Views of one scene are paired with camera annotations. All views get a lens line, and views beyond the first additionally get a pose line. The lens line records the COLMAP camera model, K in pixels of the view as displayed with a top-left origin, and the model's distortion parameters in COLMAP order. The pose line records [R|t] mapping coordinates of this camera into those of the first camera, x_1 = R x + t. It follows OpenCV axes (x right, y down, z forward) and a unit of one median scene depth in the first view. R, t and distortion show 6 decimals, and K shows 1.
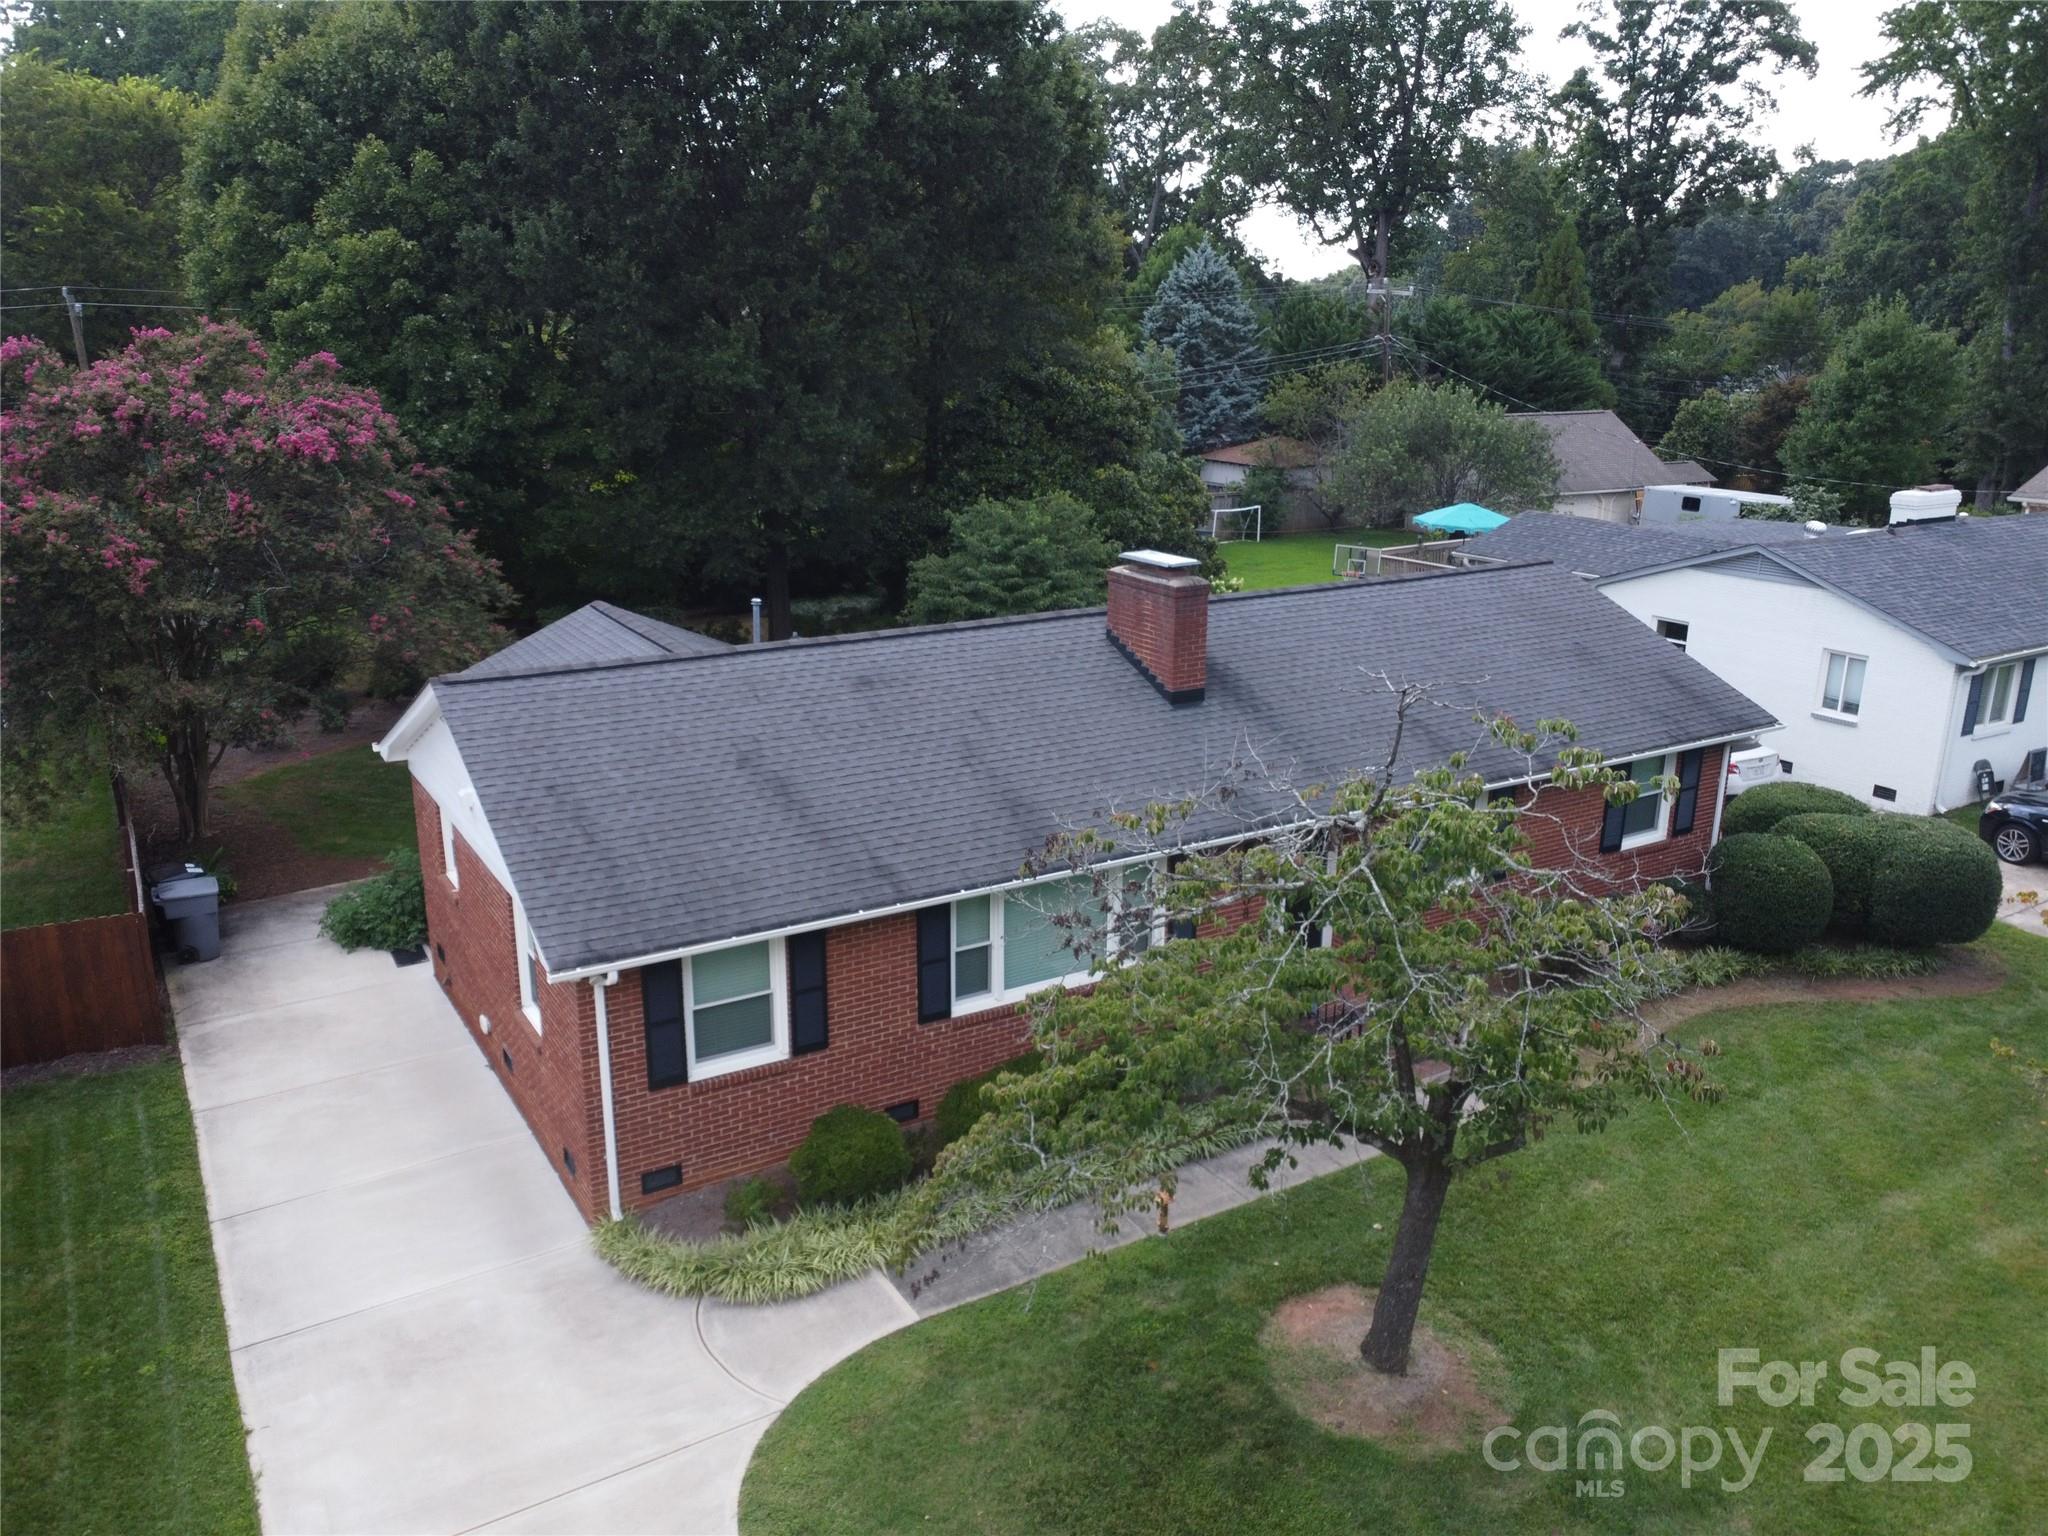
lens RADIAL K [[1544.7, 0, 978.2], [0, 1544.7, 768.9], [0, 0, 1]] dist [-0.001093, -0.004083]
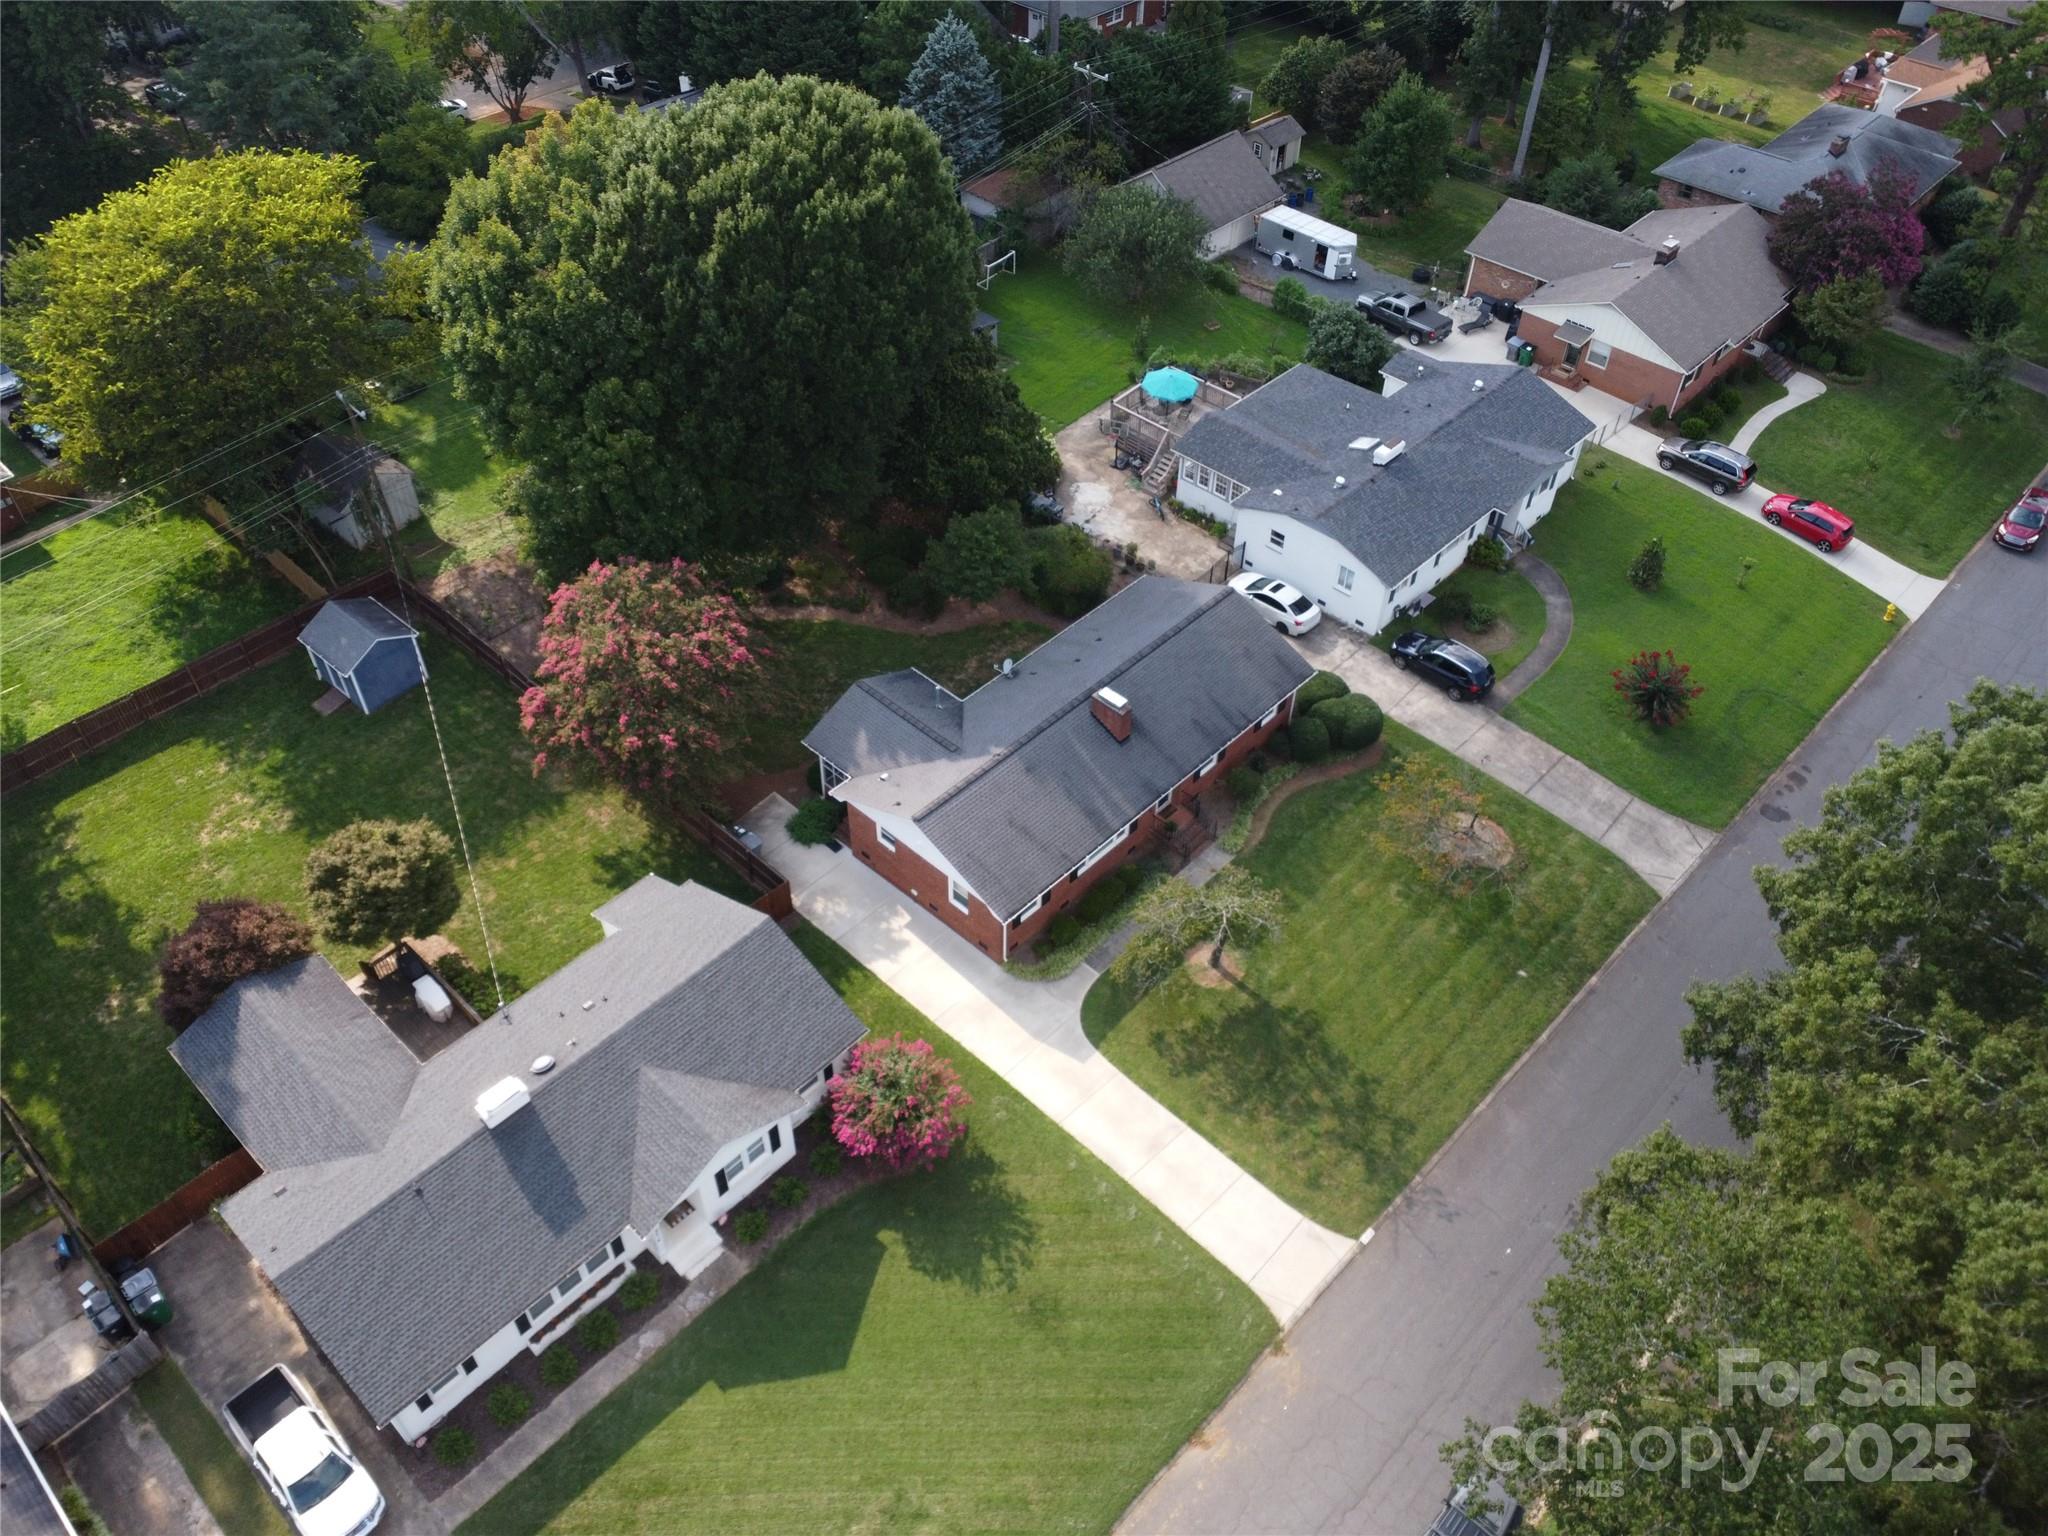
lens RADIAL K [[1544.7, 0, 978.2], [0, 1544.7, 768.9], [0, 0, 1]] dist [-0.001093, -0.004083]
pose [[0.963185, -0.196593, 0.183371, -0.769804], [0.084220, 0.868408, 0.488646, -1.650818], [-0.255305, -0.455213, 0.852995, -1.641220]]
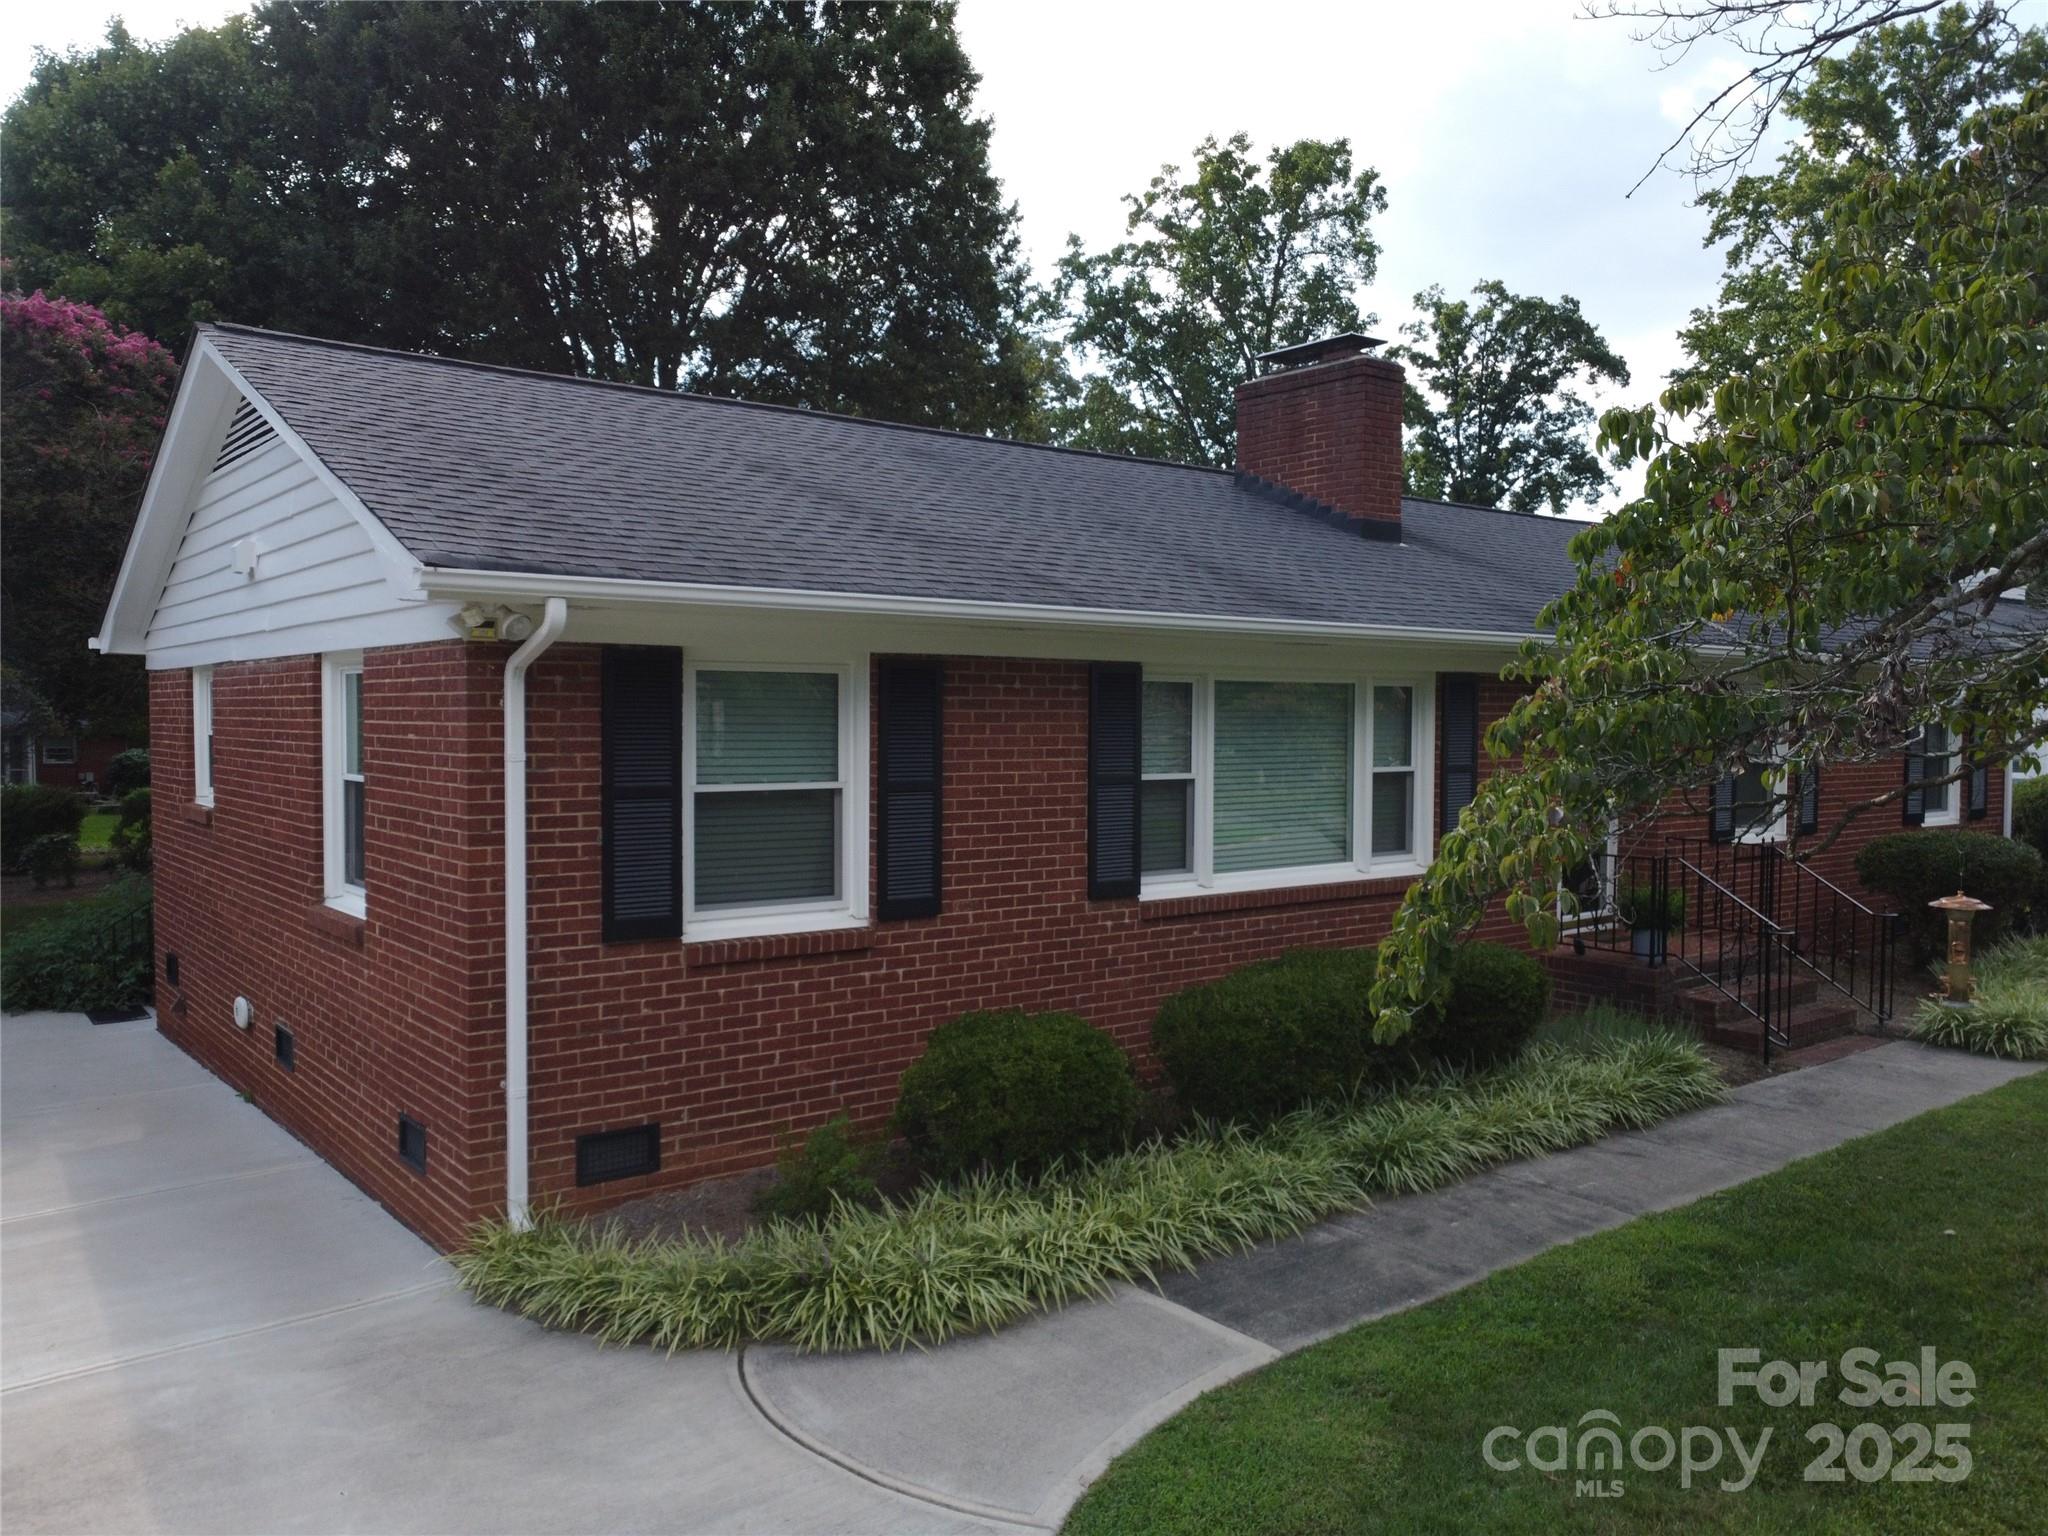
lens RADIAL K [[1544.7, 0, 978.2], [0, 1544.7, 768.9], [0, 0, 1]] dist [-0.001093, -0.004083]
pose [[0.992334, -0.000418, 0.123582, -0.137209], [0.031191, 0.968468, -0.247180, 0.241449], [-0.119582, 0.249139, 0.961057, 0.450567]]
